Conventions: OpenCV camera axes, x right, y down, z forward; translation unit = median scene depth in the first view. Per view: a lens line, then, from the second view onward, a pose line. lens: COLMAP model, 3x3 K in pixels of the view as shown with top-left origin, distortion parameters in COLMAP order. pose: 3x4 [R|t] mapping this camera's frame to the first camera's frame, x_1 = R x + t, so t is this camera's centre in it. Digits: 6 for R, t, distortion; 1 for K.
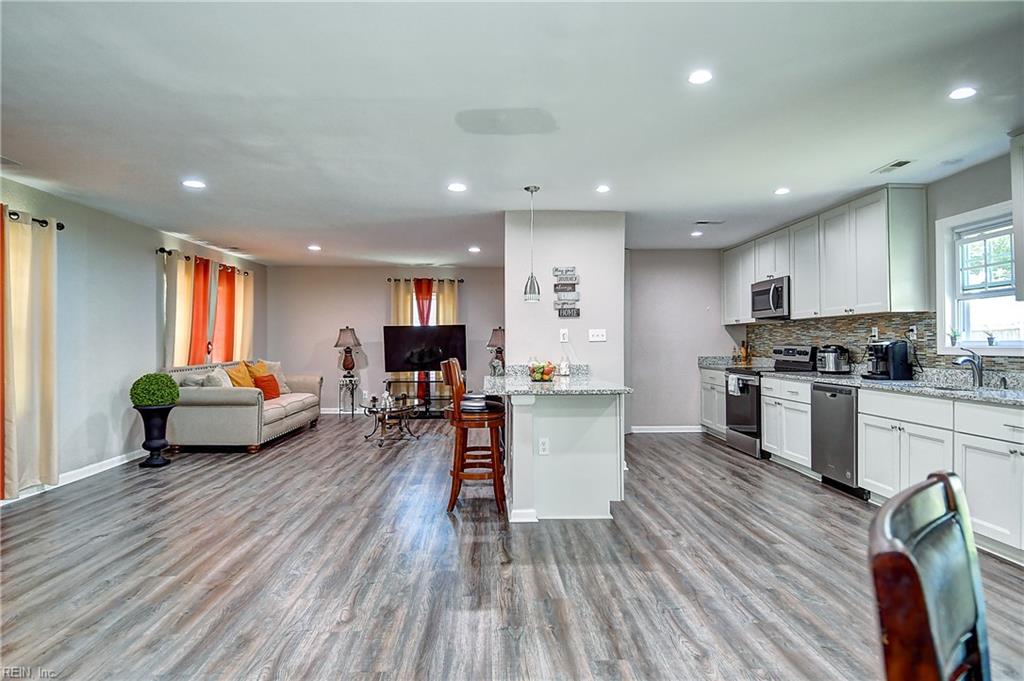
lens RADIAL K [[566.7, 0, 512.0], [0, 566.7, 340.5], [0, 0, 1]] dist [0.061199, -0.065796]
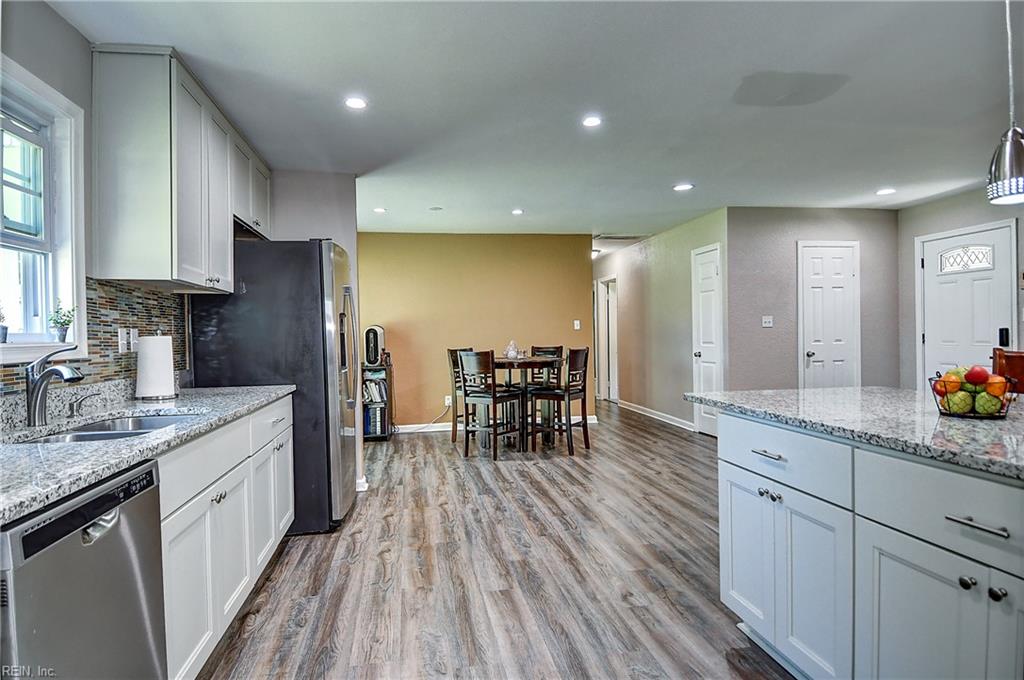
lens RADIAL K [[564.6, 0, 512.0], [0, 564.6, 340.0], [0, 0, 1]] dist [0.063287, -0.071410]
pose [[-0.990072, 0.022367, -0.138771, 0.348949], [0.021744, 0.999746, 0.006007, 0.009782], [0.138870, 0.002929, -0.990306, 1.127784]]
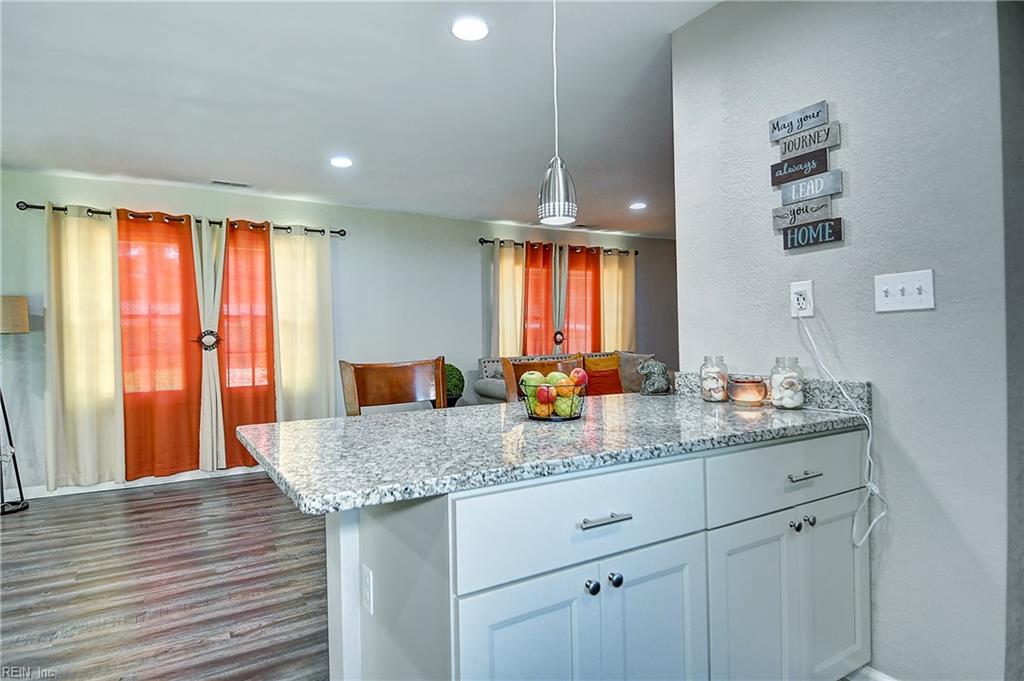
lens RADIAL K [[564.6, 0, 512.0], [0, 564.6, 340.5], [0, 0, 1]] dist [0.063287, -0.071410]
pose [[0.485753, -0.001920, -0.874094, 0.325309], [0.018027, 0.999807, 0.007822, 0.011788], [0.873910, -0.019556, 0.485694, 0.658530]]
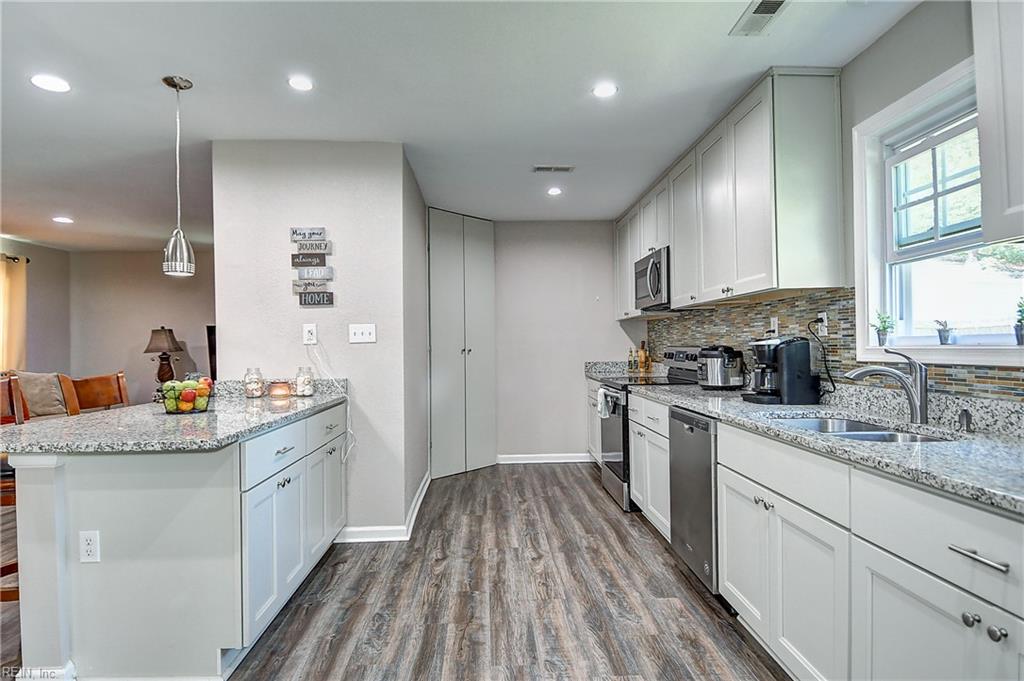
lens RADIAL K [[564.6, 0, 512.0], [0, 564.6, 340.5], [0, 0, 1]] dist [0.063287, -0.071410]
pose [[0.999966, -0.007106, 0.004122, 0.321631], [0.007129, 0.999959, -0.005576, 0.003928], [-0.004082, 0.005605, 0.999976, 0.350950]]
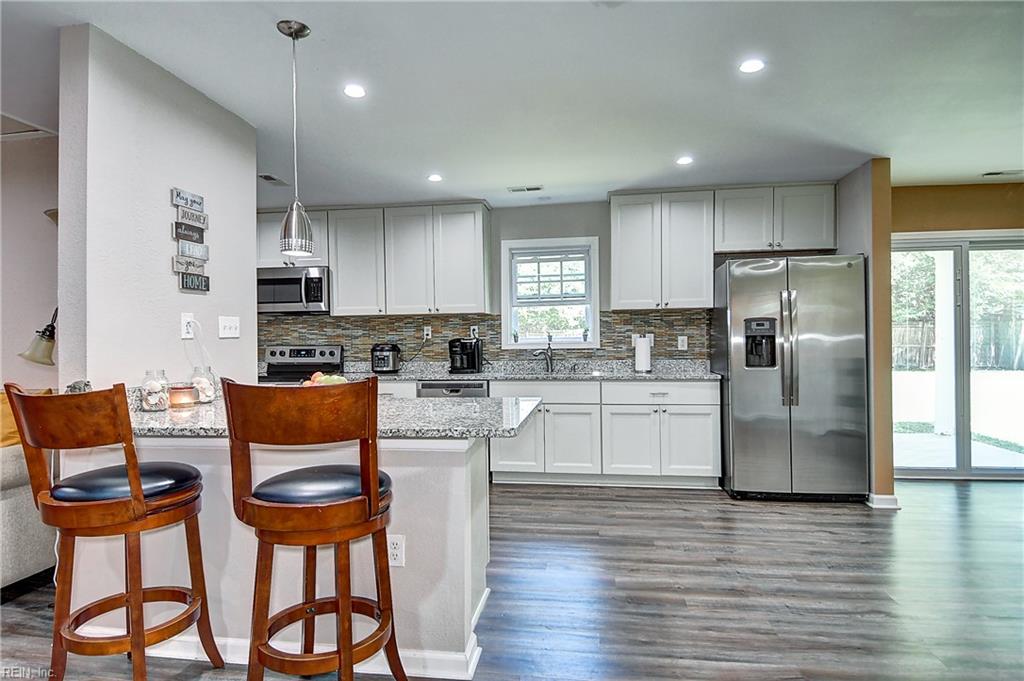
lens RADIAL K [[564.6, 0, 512.0], [0, 564.6, 340.5], [0, 0, 1]] dist [0.063287, -0.071410]
pose [[0.184933, 0.003567, 0.982745, -0.364069], [0.007262, 0.999961, -0.004996, 0.009248], [-0.982724, 0.008060, 0.184900, 0.617318]]
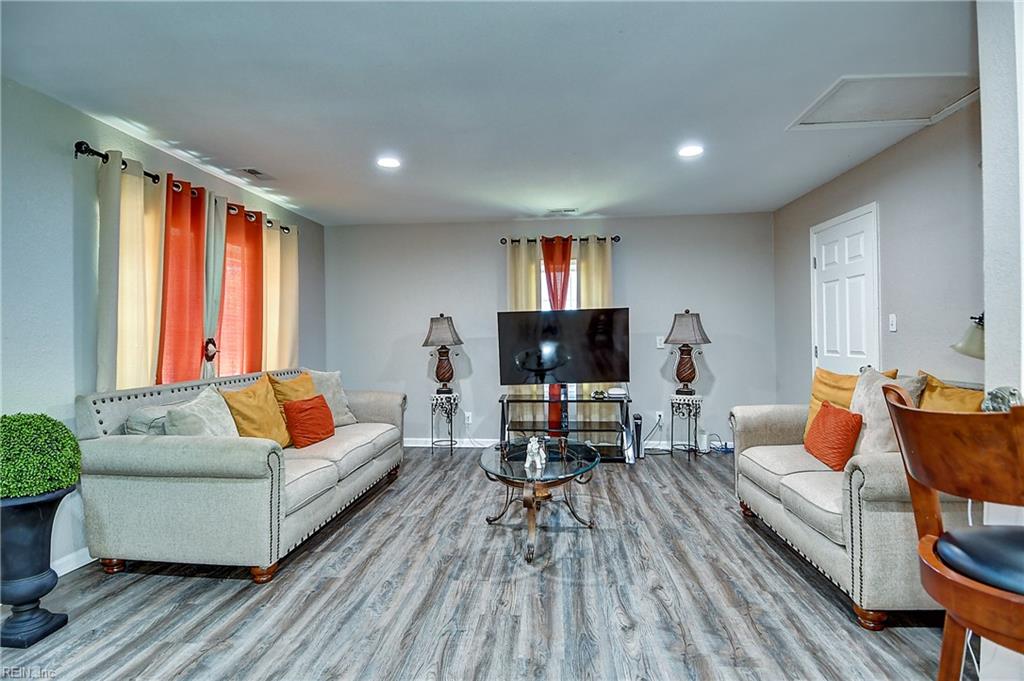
lens RADIAL K [[532.6, 0, 512.0], [0, 532.6, 340.5], [0, 0, 1]] dist [0.045147, -0.046495]
pose [[0.992578, -0.010565, -0.121150, -0.234633], [0.011060, 0.999933, 0.003415, 0.006951], [0.121106, -0.004730, 0.992628, 0.700359]]
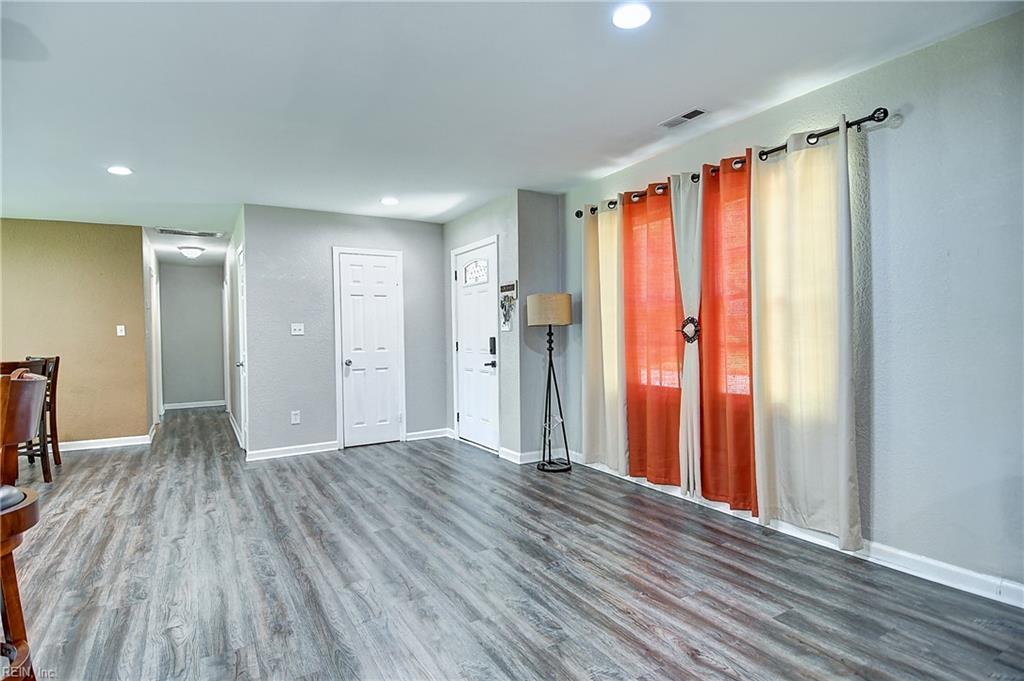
lens RADIAL K [[532.6, 0, 512.0], [0, 532.6, 340.5], [0, 0, 1]] dist [0.045147, -0.046495]
pose [[-0.882614, 0.023247, -0.469523, -0.185946], [0.022335, 0.999722, 0.007512, 0.013302], [0.469567, -0.003856, -0.882888, 1.161023]]
